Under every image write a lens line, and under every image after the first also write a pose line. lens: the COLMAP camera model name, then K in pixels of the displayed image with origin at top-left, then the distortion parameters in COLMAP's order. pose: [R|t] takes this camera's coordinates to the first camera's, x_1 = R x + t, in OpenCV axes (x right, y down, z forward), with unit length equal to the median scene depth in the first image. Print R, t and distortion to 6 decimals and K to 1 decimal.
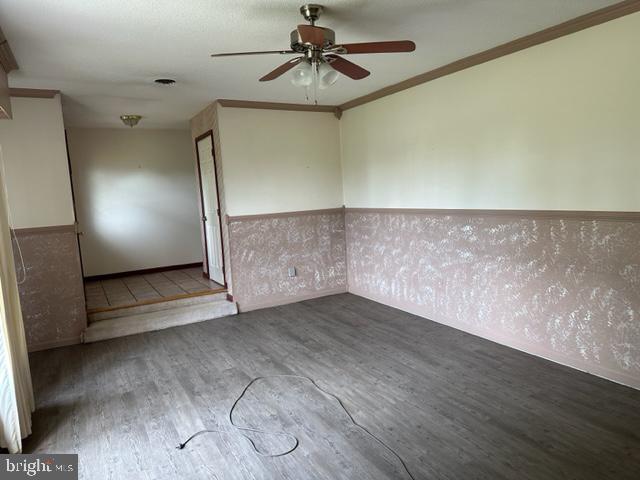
lens RADIAL K [[449.3, 0, 321.2], [0, 449.3, 240.3], [0, 0, 1]] dist [0.104307, -0.131768]
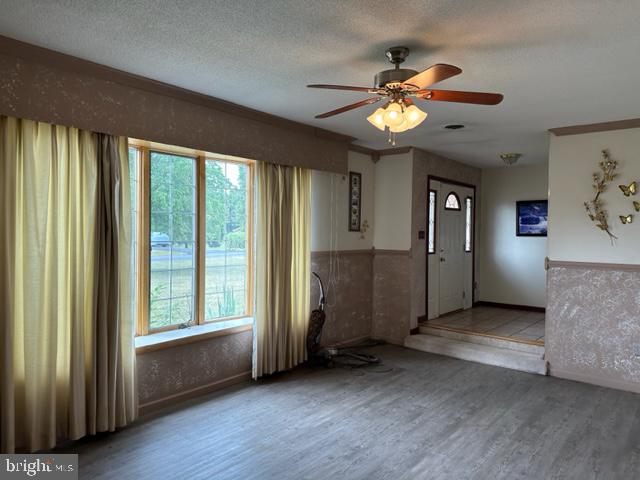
lens RADIAL K [[449.3, 0, 321.2], [0, 449.3, 240.3], [0, 0, 1]] dist [0.104307, -0.131768]
pose [[0.362809, 0.079370, -0.928477, 0.556963], [-0.137006, 0.990082, 0.031101, -0.072440], [0.921737, 0.115923, 0.370084, 0.339107]]
